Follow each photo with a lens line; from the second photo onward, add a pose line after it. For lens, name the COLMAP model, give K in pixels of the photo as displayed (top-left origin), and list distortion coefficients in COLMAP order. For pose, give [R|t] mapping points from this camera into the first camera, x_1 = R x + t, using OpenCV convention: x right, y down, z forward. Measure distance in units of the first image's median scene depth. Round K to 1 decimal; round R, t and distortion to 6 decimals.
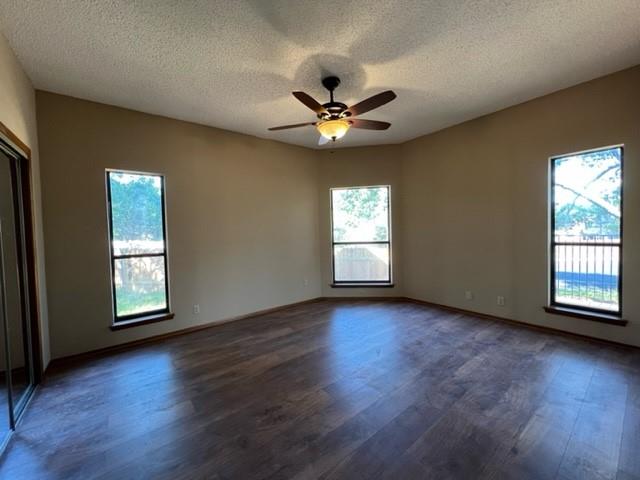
lens RADIAL K [[257.1, 0, 320.0], [0, 257.1, 240.0], [0, 0, 1]] dist [0.000651, 0.000288]
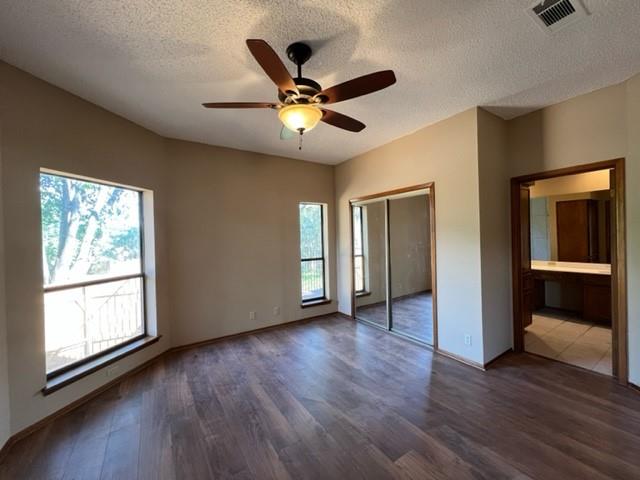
lens RADIAL K [[257.1, 0, 320.0], [0, 257.1, 240.0], [0, 0, 1]] dist [0.000651, 0.000288]
pose [[0.093231, 0.017317, 0.995494, -0.511930], [0.062220, 0.997793, -0.023184, -0.056160], [-0.993698, 0.064101, 0.091948, 0.710655]]
